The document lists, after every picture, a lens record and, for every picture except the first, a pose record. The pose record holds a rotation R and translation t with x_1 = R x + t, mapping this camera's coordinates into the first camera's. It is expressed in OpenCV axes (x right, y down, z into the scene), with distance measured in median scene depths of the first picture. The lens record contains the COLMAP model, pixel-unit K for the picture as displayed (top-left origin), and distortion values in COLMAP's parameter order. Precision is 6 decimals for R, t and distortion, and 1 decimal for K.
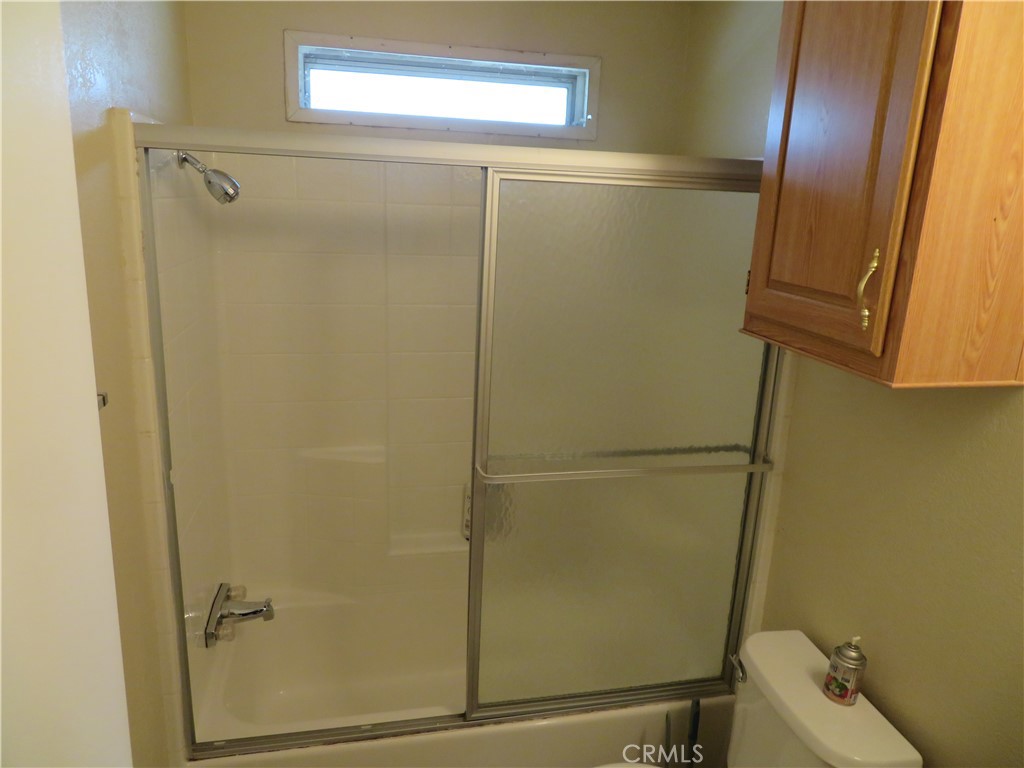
lens RADIAL K [[728.5, 0, 510.8], [0, 728.5, 386.4], [0, 0, 1]] dist [-0.007641, 0.002564]
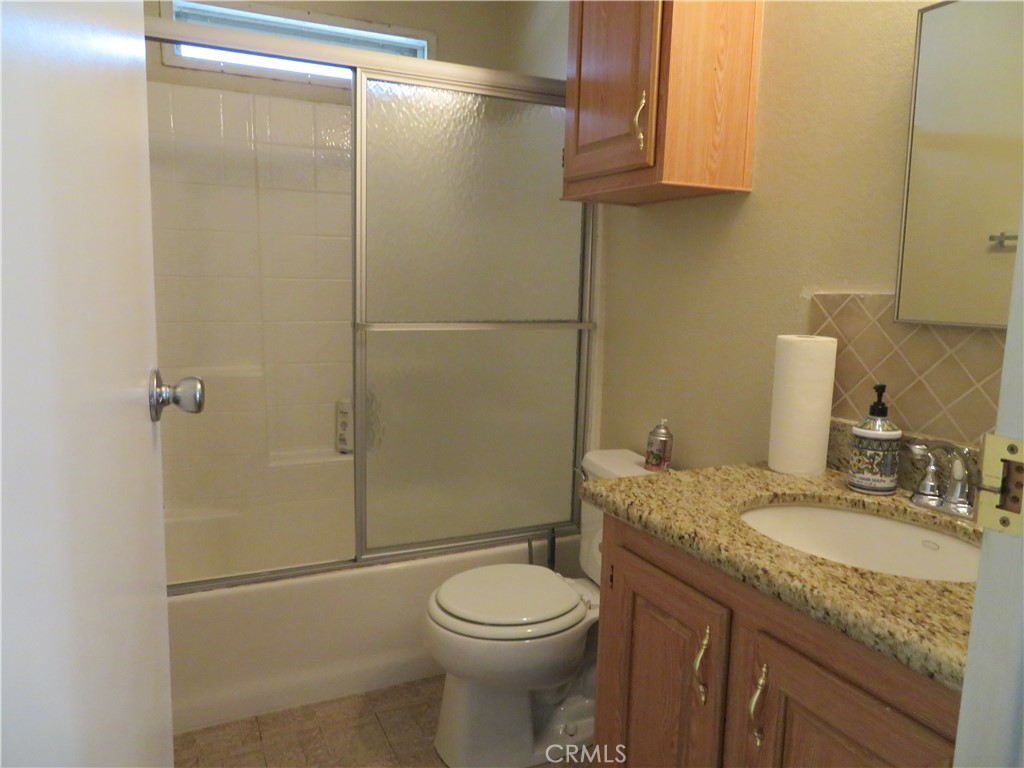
lens RADIAL K [[728.5, 0, 506.3], [0, 728.5, 385.3], [0, 0, 1]] dist [-0.007641, 0.002564]
pose [[0.976005, -0.051393, 0.211596, -0.072801], [0.071132, 0.993687, -0.086753, 0.366237], [-0.205802, 0.099722, 0.973499, -0.214793]]
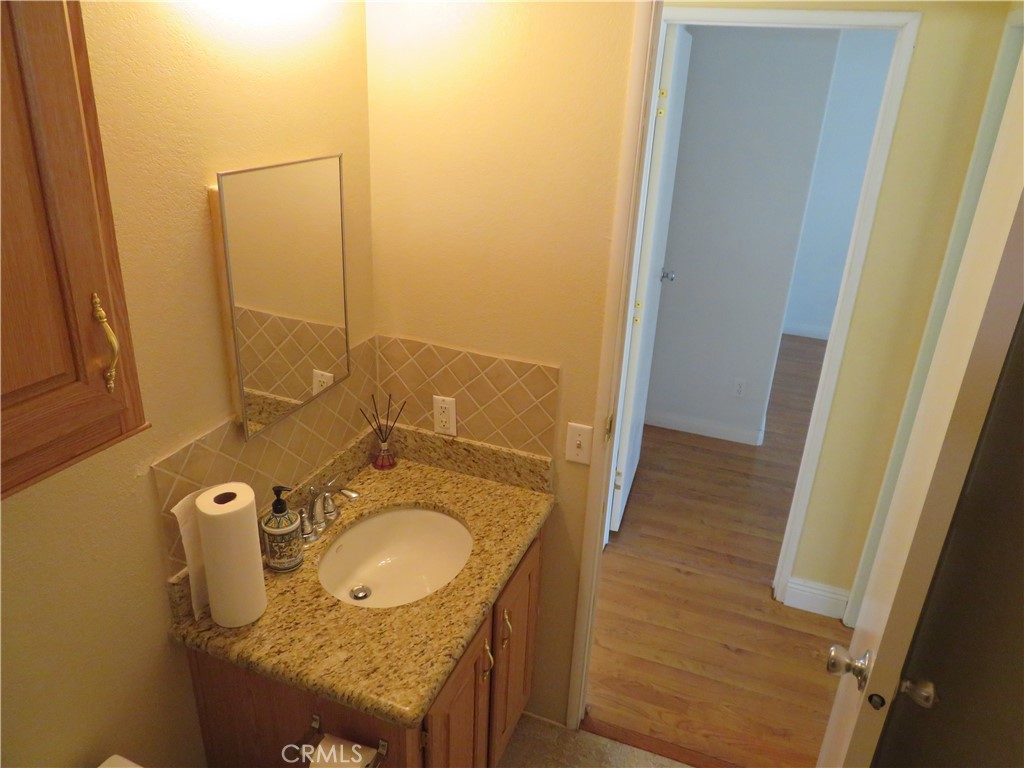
lens RADIAL K [[728.5, 0, 512.6], [0, 728.5, 384.9], [0, 0, 1]] dist [-0.007641, 0.002564]
pose [[-0.824288, -0.294800, 0.483366, -0.186656], [0.057518, 0.805725, 0.589490, -0.392840], [-0.563242, 0.513712, -0.647193, 0.953141]]
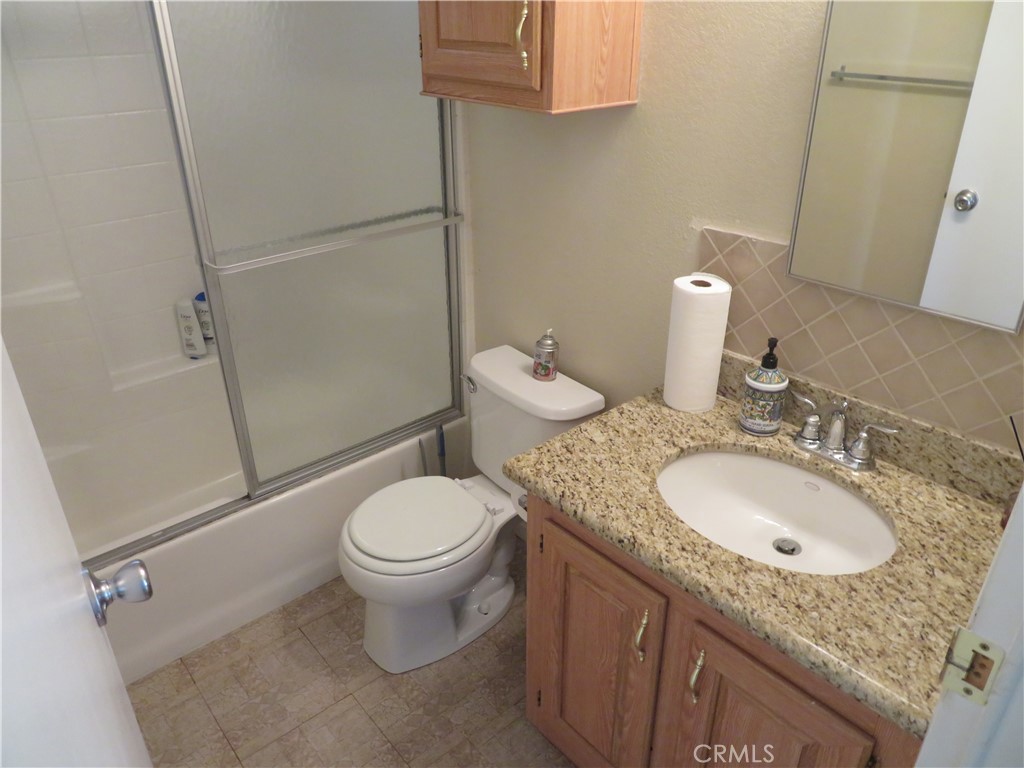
lens RADIAL K [[728.5, 0, 506.3], [0, 728.5, 385.2], [0, 0, 1]] dist [-0.007641, 0.002564]
pose [[0.882365, -0.260114, 0.392139, -0.131436], [0.159719, 0.949414, 0.270377, 0.070520], [-0.442631, -0.175939, 0.879274, -0.135849]]
